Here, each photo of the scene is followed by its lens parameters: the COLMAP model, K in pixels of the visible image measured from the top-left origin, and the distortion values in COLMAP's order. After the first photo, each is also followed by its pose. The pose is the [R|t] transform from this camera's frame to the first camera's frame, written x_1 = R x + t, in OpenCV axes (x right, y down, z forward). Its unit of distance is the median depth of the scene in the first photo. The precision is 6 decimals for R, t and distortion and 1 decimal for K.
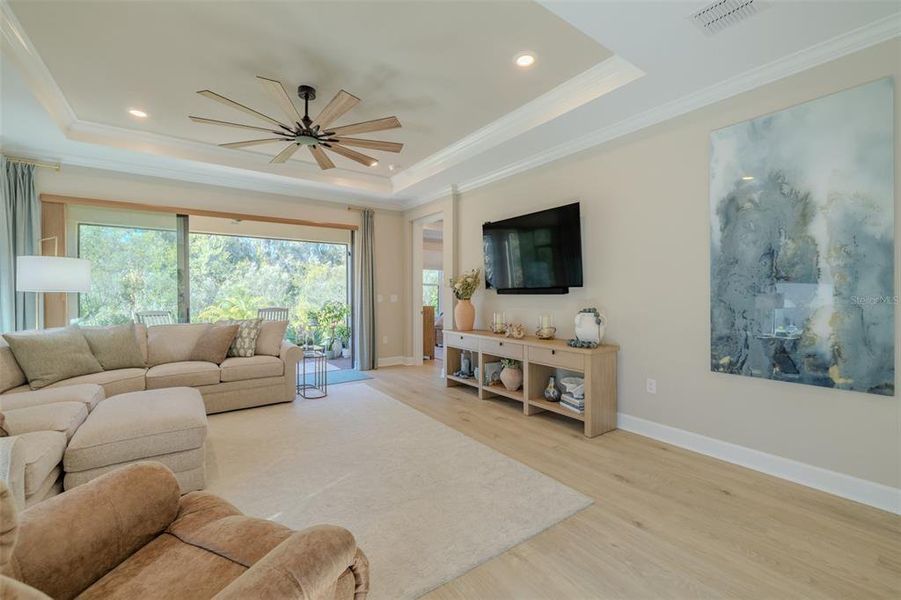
lens RADIAL K [[377.4, 0, 450.2], [0, 377.4, 296.0], [0, 0, 1]] dist [-0.000811, 0.000064]
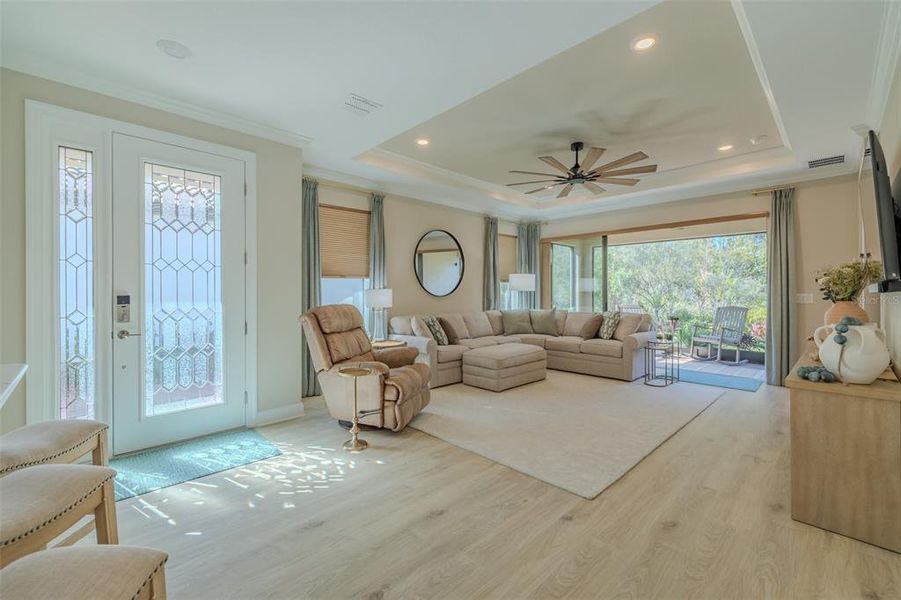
lens RADIAL K [[380.0, 0, 450.6], [0, 380.0, 291.1], [0, 0, 1]] dist [0.000811, 0.000131]
pose [[0.152359, -0.001474, -0.988324, 0.794863], [-0.006998, 0.999972, -0.002570, -0.001731], [0.988300, 0.007308, 0.152344, 0.286520]]
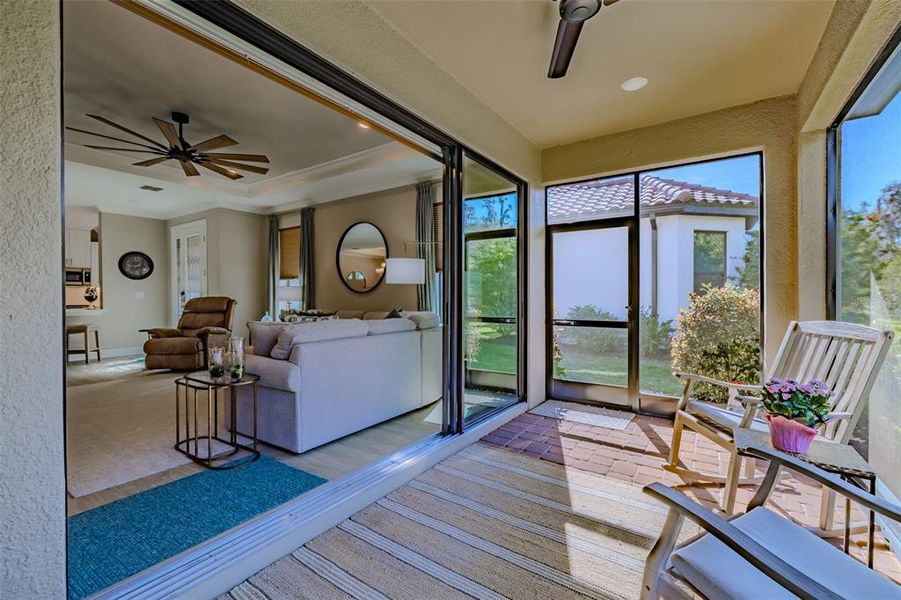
lens RADIAL K [[384.6, 0, 450.5], [0, 384.6, 300.0], [0, 0, 1]] dist [0.015458, 0.000059]
pose [[-0.934080, 0.009667, -0.356933, -0.633668], [0.002874, 0.999805, 0.019557, 0.017468], [0.357052, 0.017242, -0.933925, 2.124421]]
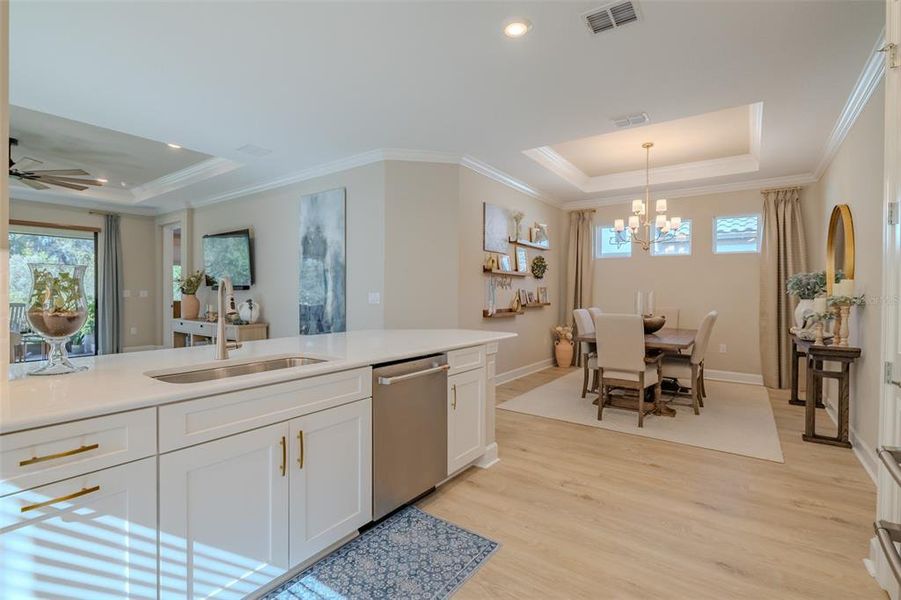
lens RADIAL K [[415.4, 0, 450.5], [0, 415.4, 300.0], [0, 0, 1]] dist [-0.003145, 0.000005]
pose [[0.948567, 0.000533, 0.316575, 0.570740], [-0.004533, 0.999919, 0.011899, 0.010557], [-0.316543, -0.012722, 0.948493, -0.803771]]
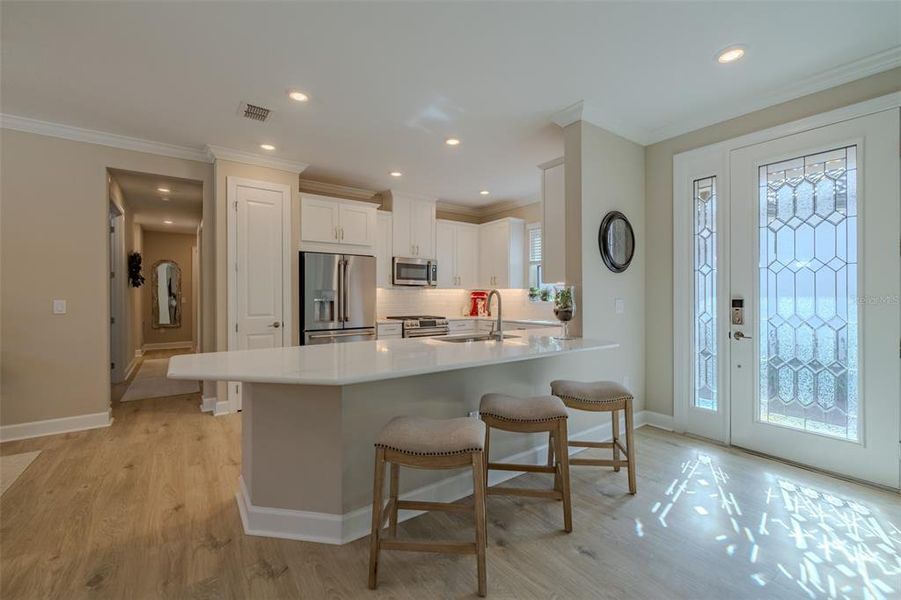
lens RADIAL K [[378.5, 0, 453.7], [0, 378.5, 299.2], [0, 0, 1]] dist [-0.000491, -0.000042]
pose [[-0.999988, 0.001409, -0.004699, 0.557168], [0.001329, 0.999857, 0.016866, -0.005322], [0.004723, 0.016860, -0.999847, 0.566103]]
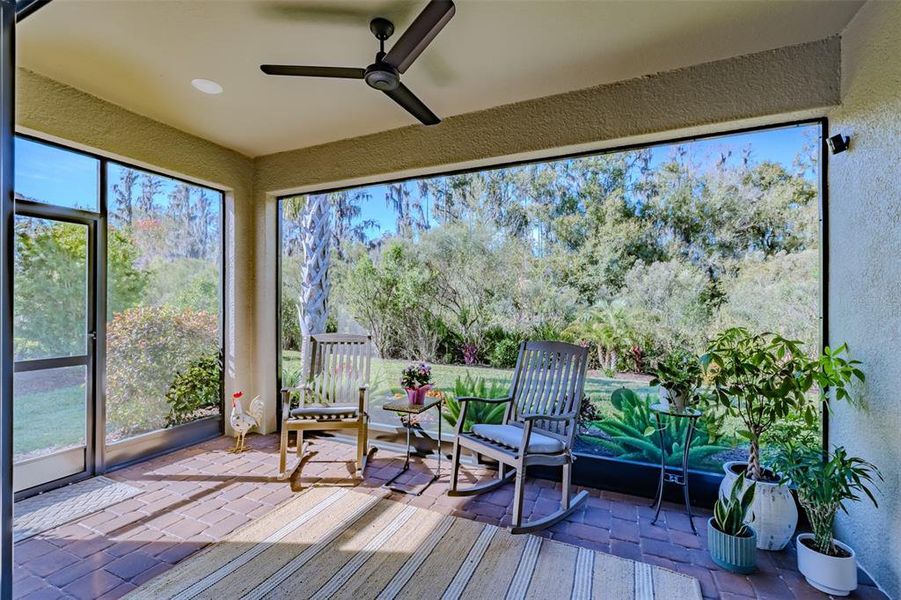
lens RADIAL K [[378.5, 0, 453.7], [0, 378.5, 299.2], [0, 0, 1]] dist [-0.000491, -0.000042]
pose [[0.516142, -0.008314, -0.856463, -0.426021], [-0.005916, 0.999894, -0.013272, -0.007783], [0.856483, 0.011917, 0.516038, 1.516363]]
